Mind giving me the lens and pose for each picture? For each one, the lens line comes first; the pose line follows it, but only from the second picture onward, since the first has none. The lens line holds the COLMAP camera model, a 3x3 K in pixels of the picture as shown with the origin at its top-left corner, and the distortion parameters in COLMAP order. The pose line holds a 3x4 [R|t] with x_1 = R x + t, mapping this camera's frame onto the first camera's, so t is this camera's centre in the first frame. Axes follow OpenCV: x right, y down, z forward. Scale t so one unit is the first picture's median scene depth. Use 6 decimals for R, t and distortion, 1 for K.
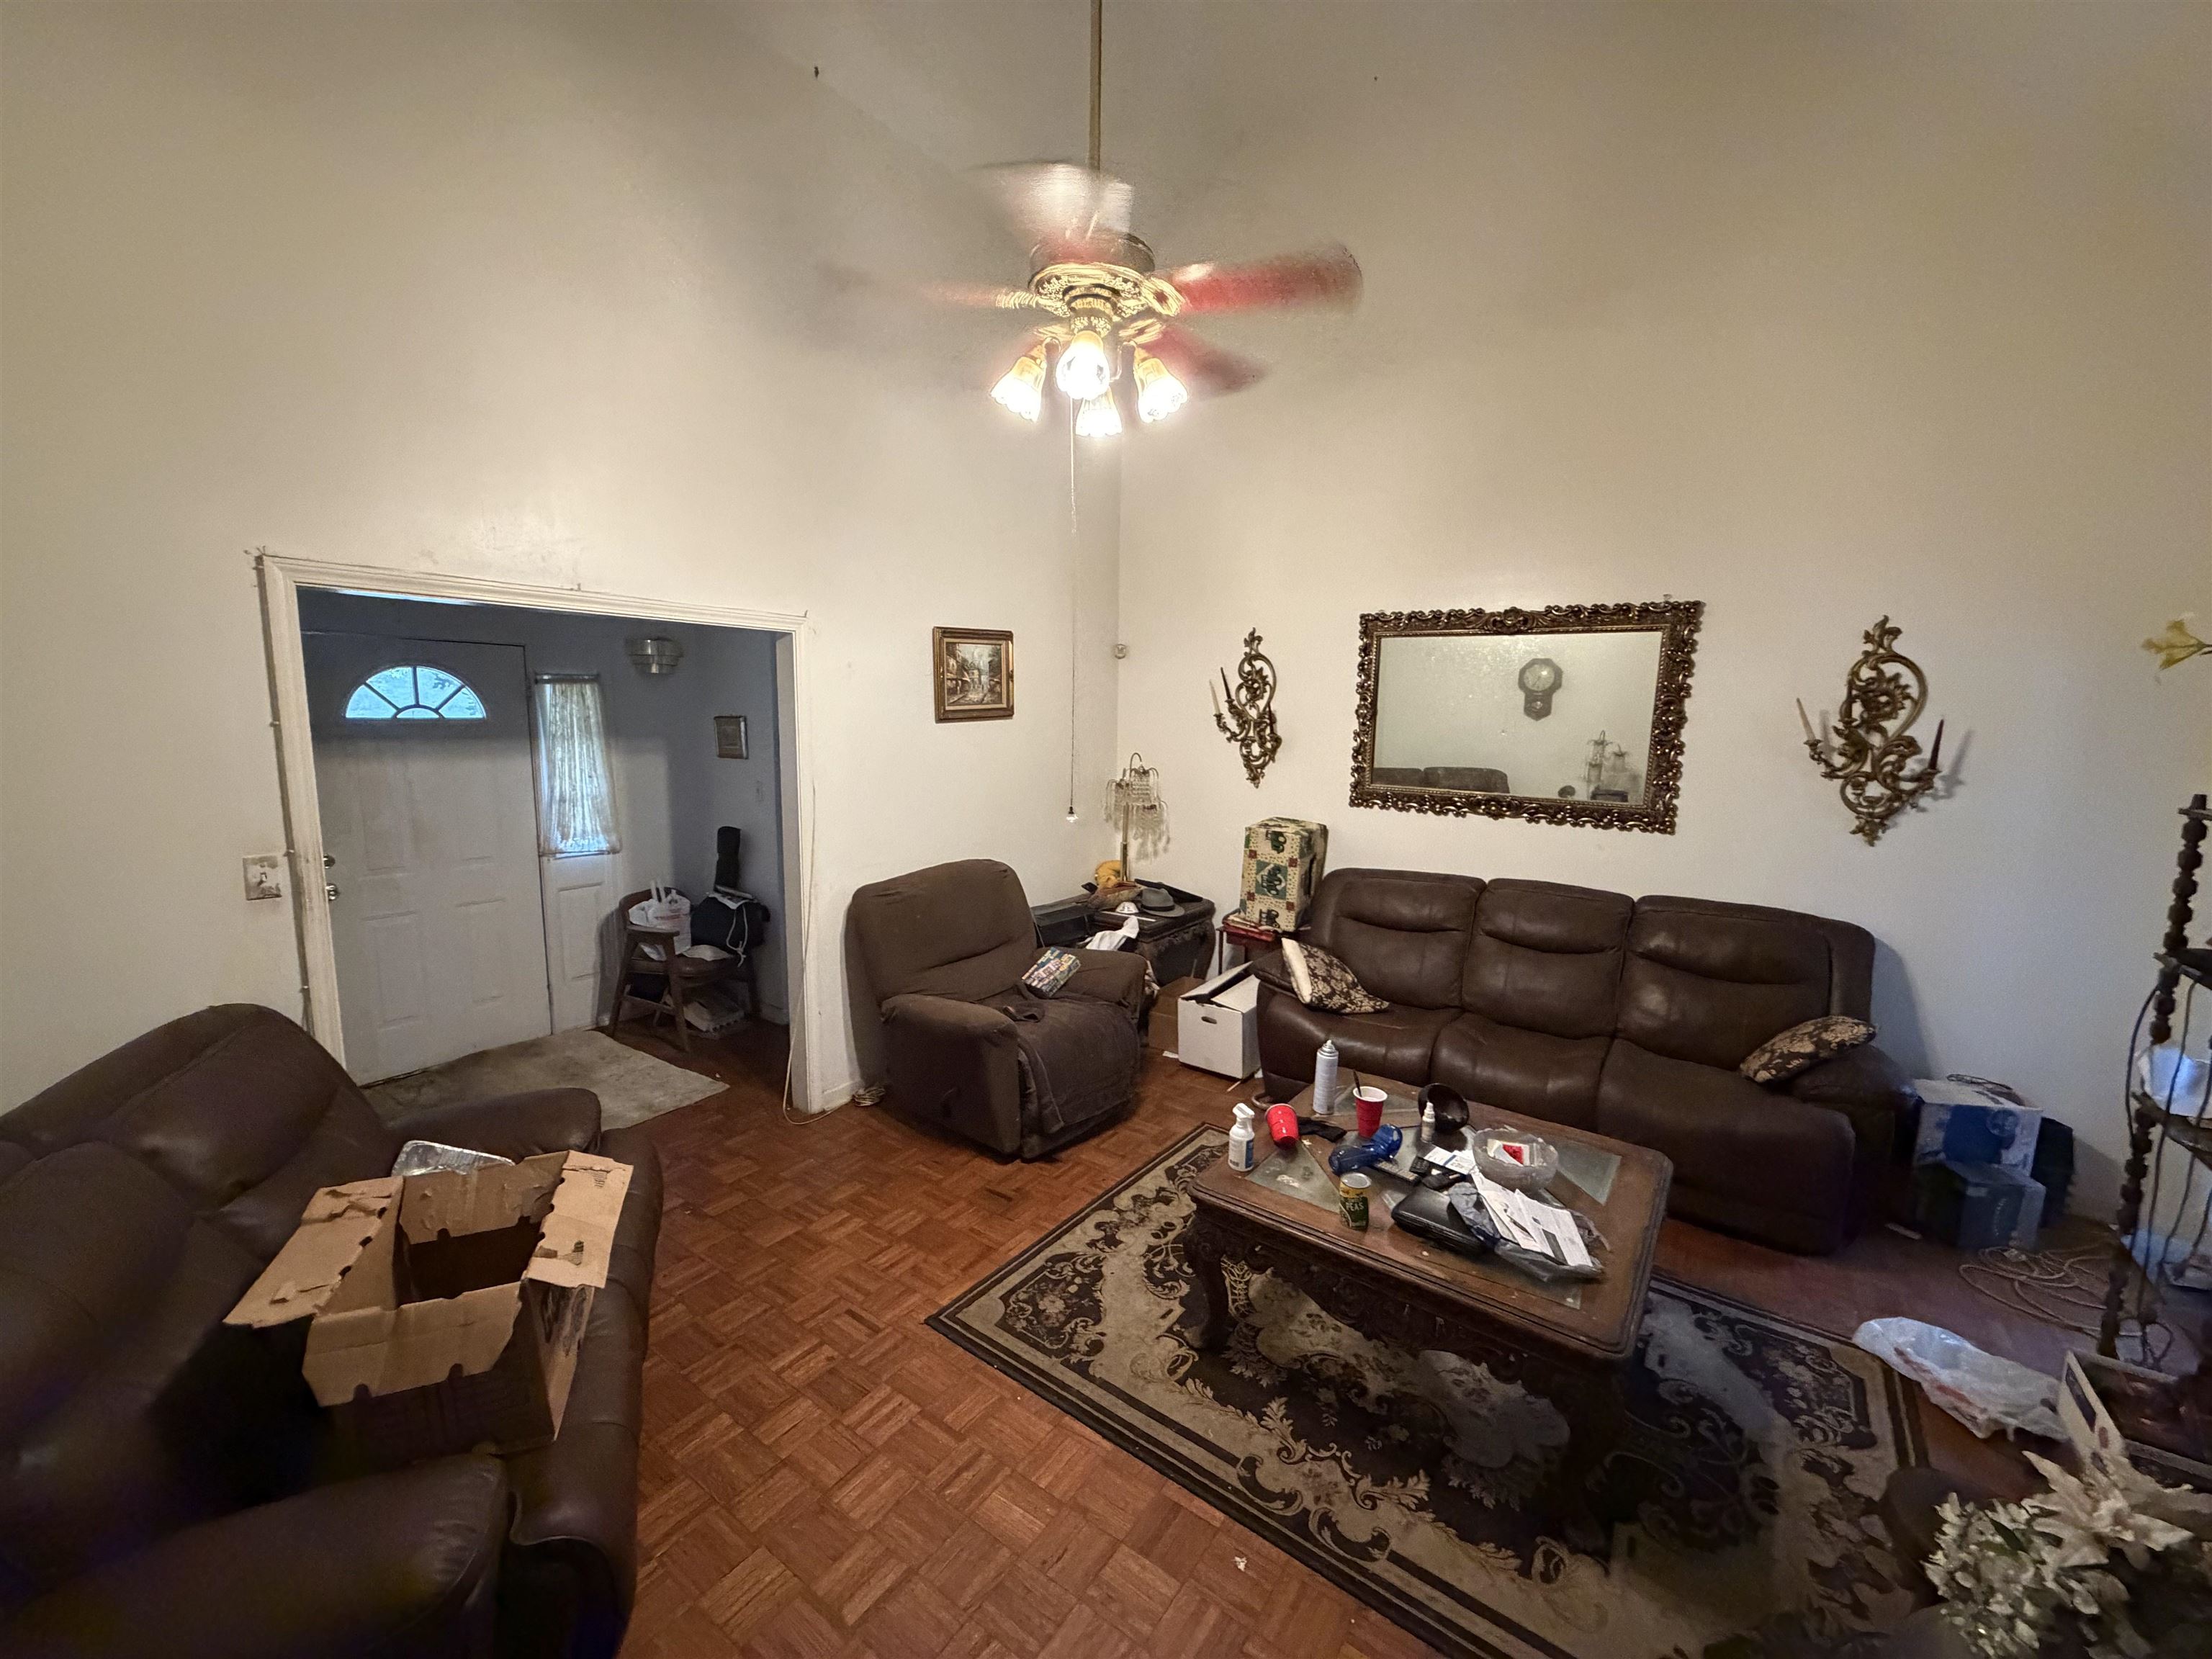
lens RADIAL K [[874.3, 0, 1100.8], [0, 874.3, 829.0], [0, 0, 1]] dist [-0.001411, -0.000148]
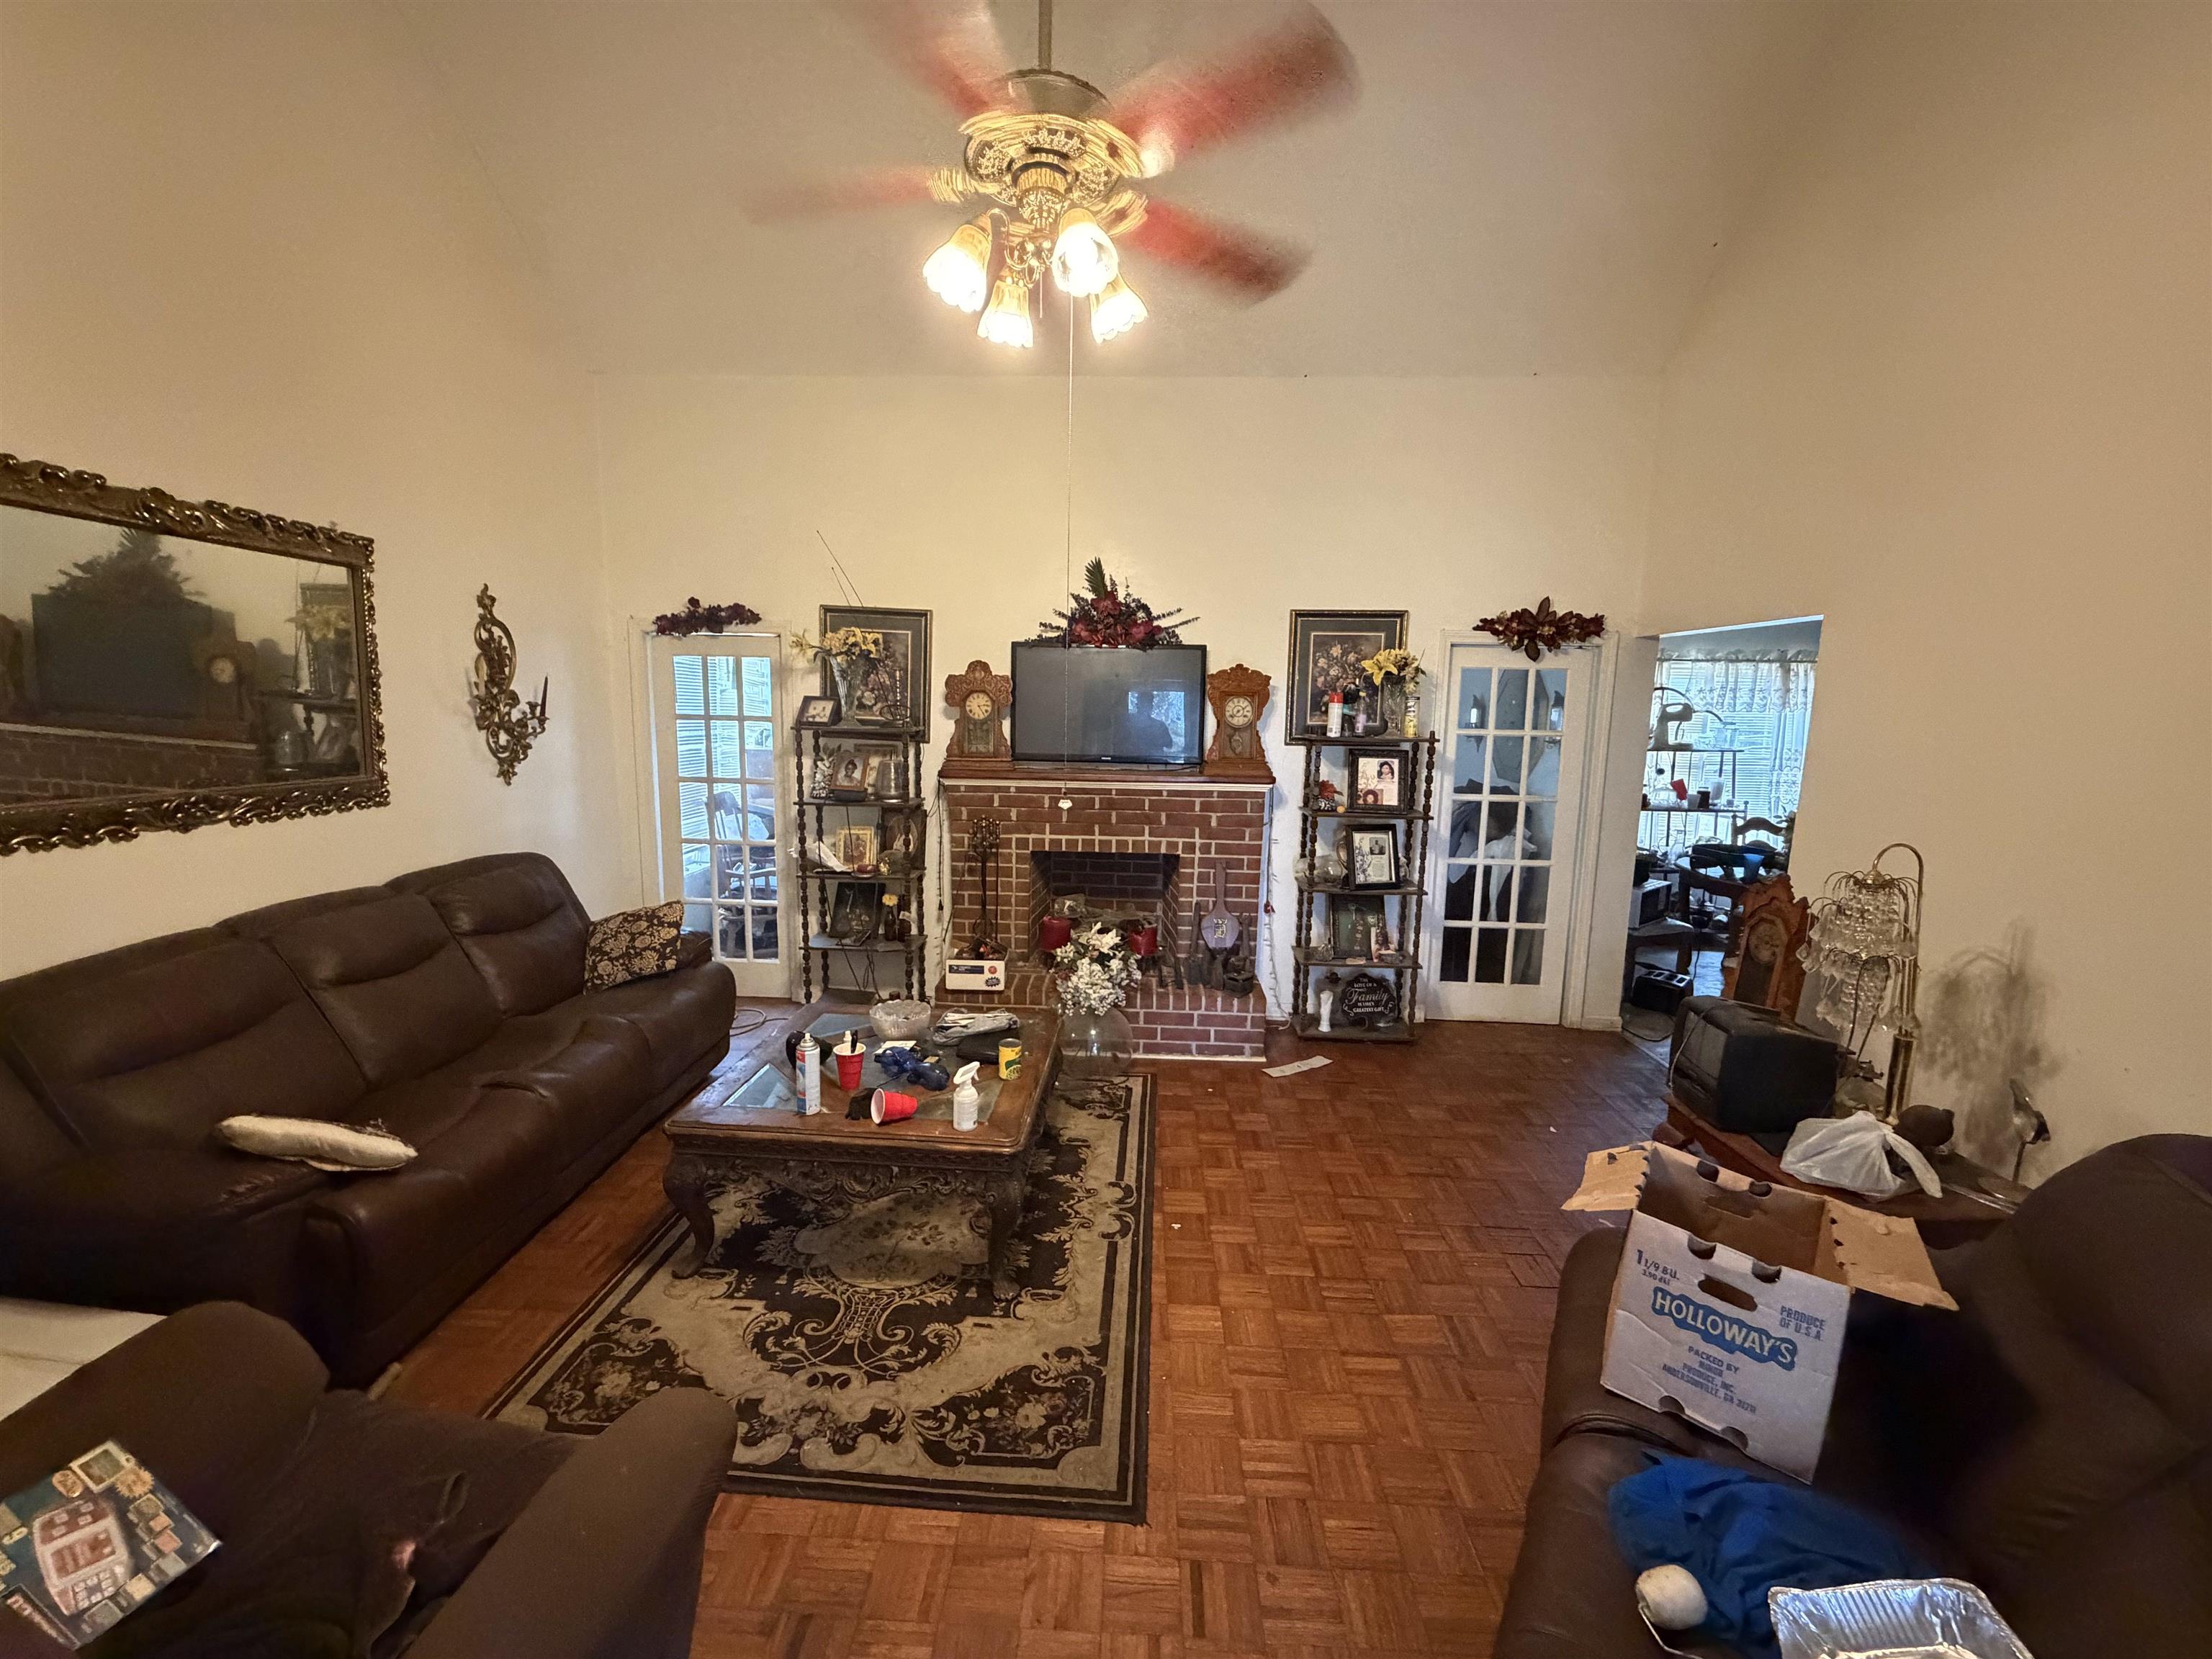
lens RADIAL K [[874.3, 0, 1100.8], [0, 874.3, 829.0], [0, 0, 1]] dist [-0.001411, -0.000148]
pose [[-0.542638, -0.146881, 0.827024, -0.683902], [0.087166, 0.969430, 0.229365, -0.162739], [-0.835431, 0.196550, -0.513247, 1.262884]]
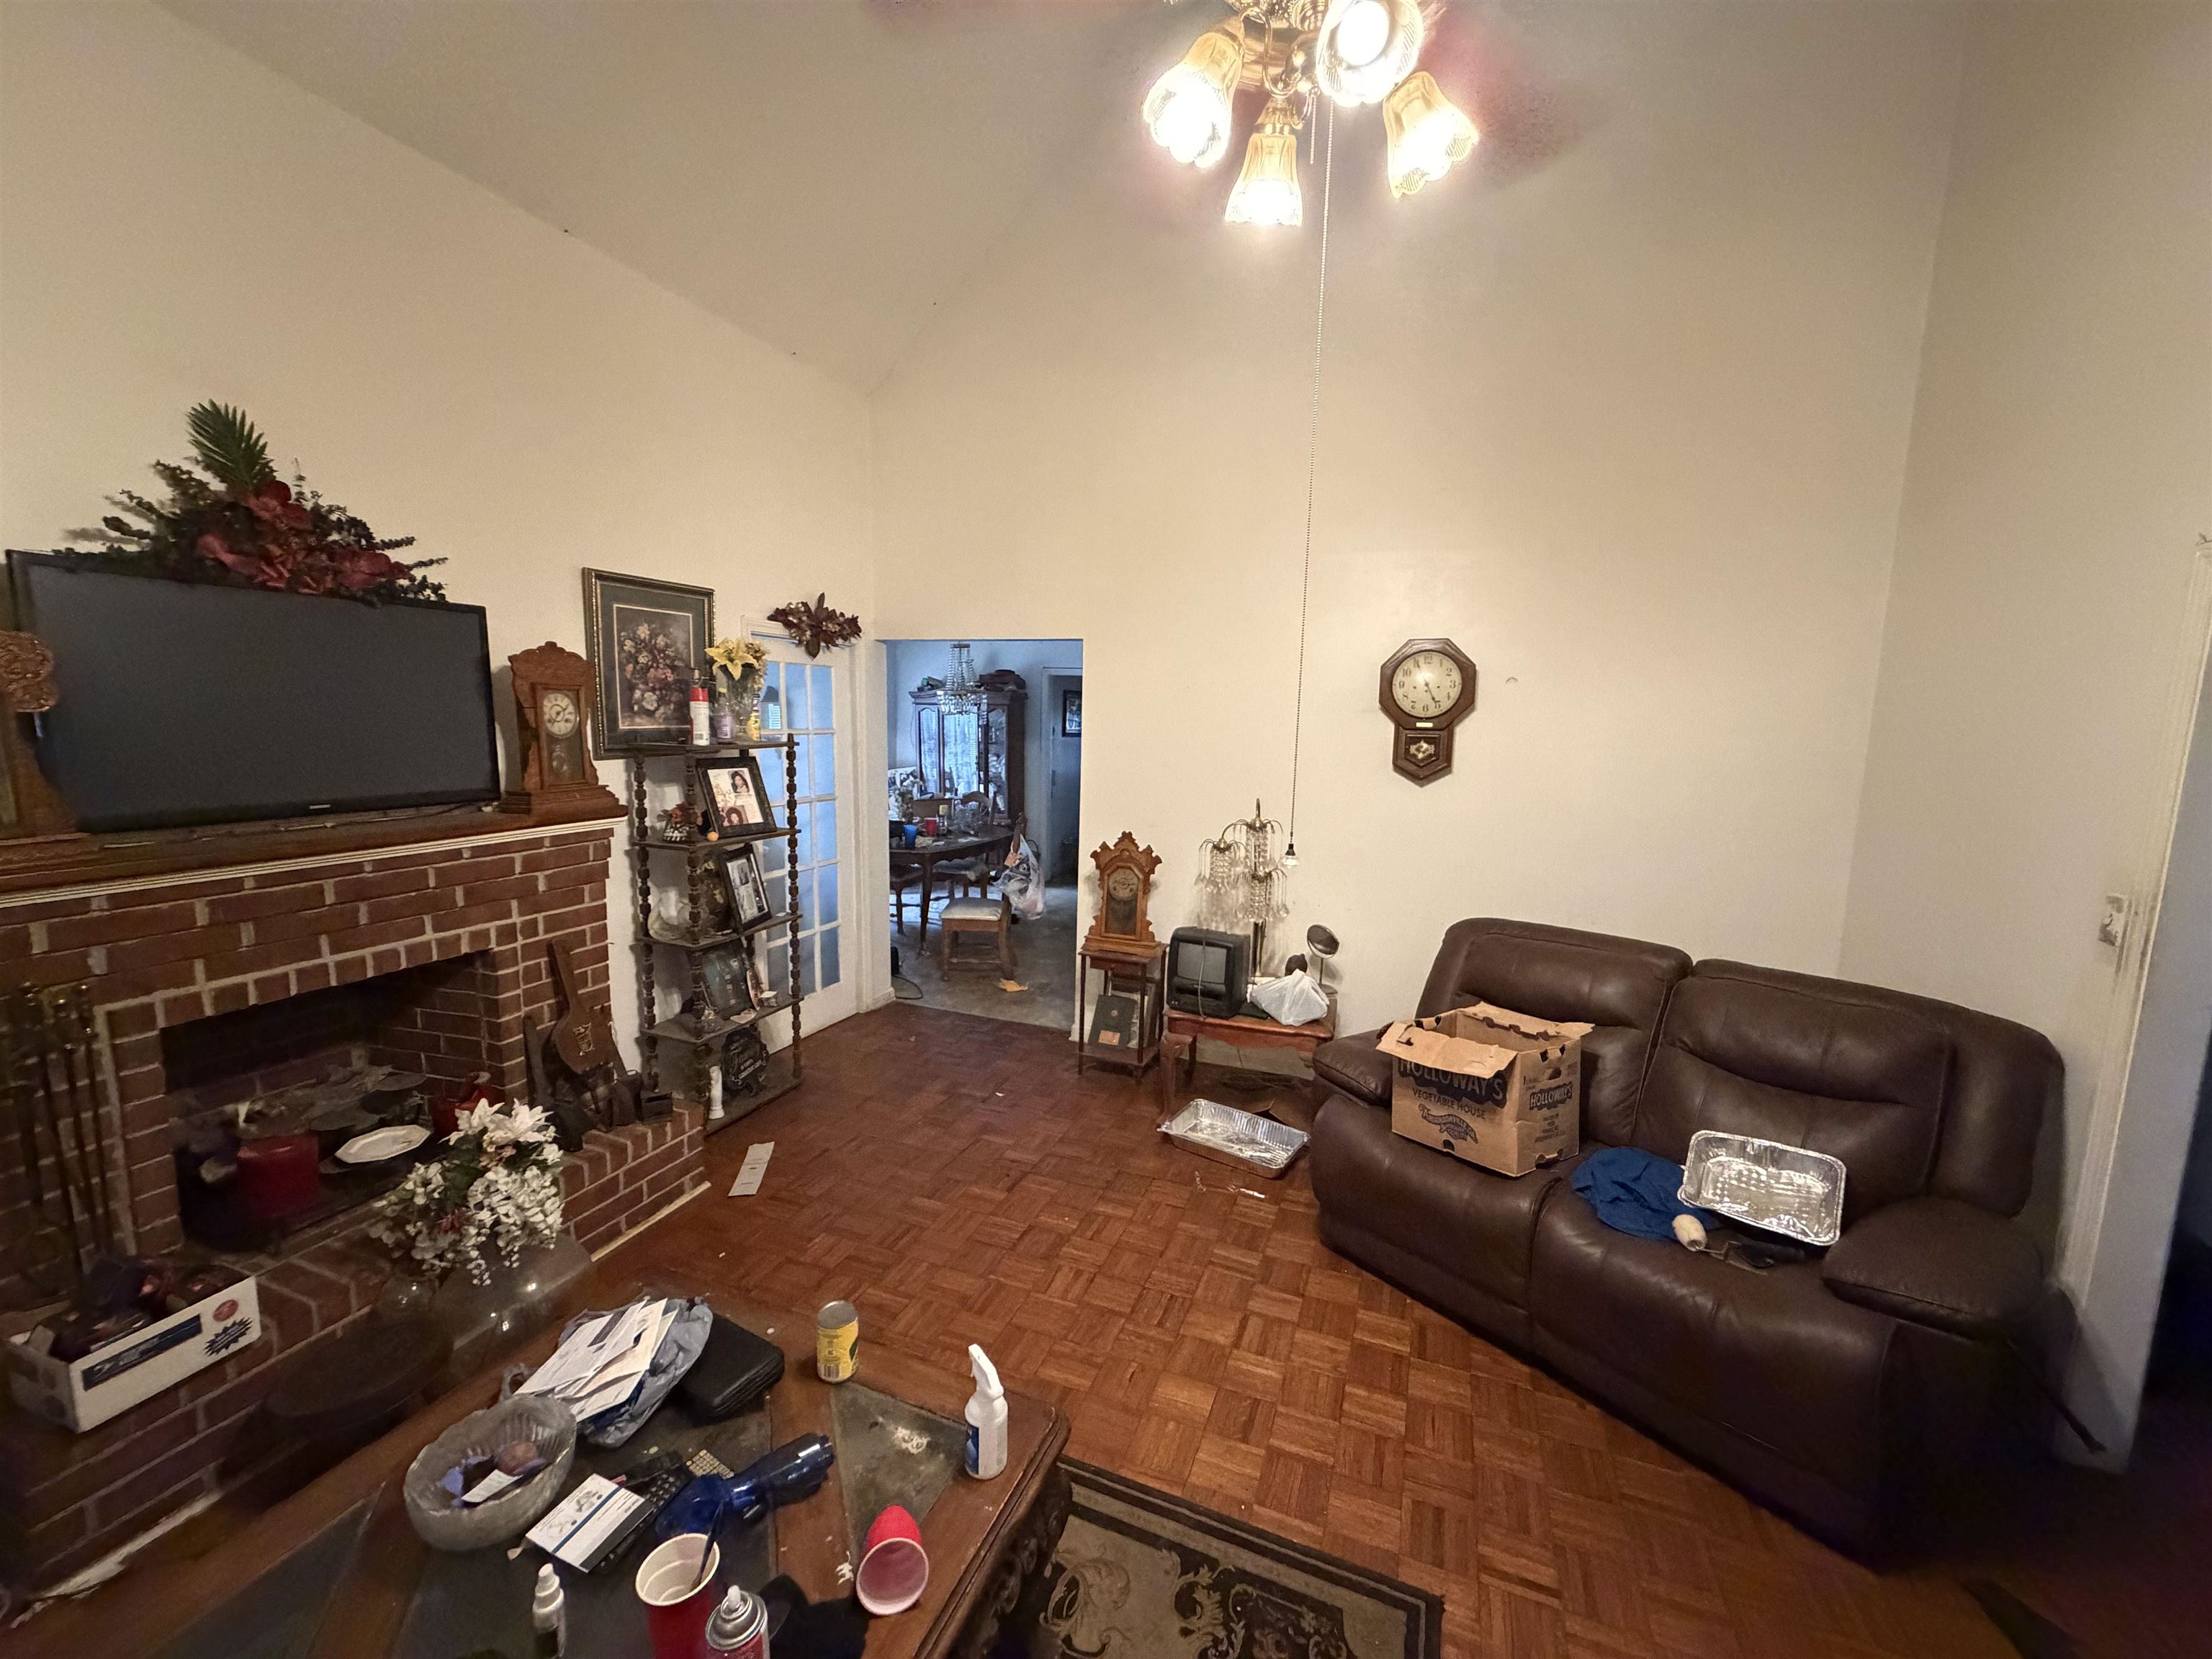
lens RADIAL K [[874.3, 0, 1100.8], [0, 874.3, 829.0], [0, 0, 1]] dist [-0.001411, -0.000148]
pose [[-0.968211, -0.004280, -0.250097, 0.222921], [-0.070926, 0.963514, 0.258089, -0.167986], [0.239867, 0.267623, -0.933189, 1.380990]]
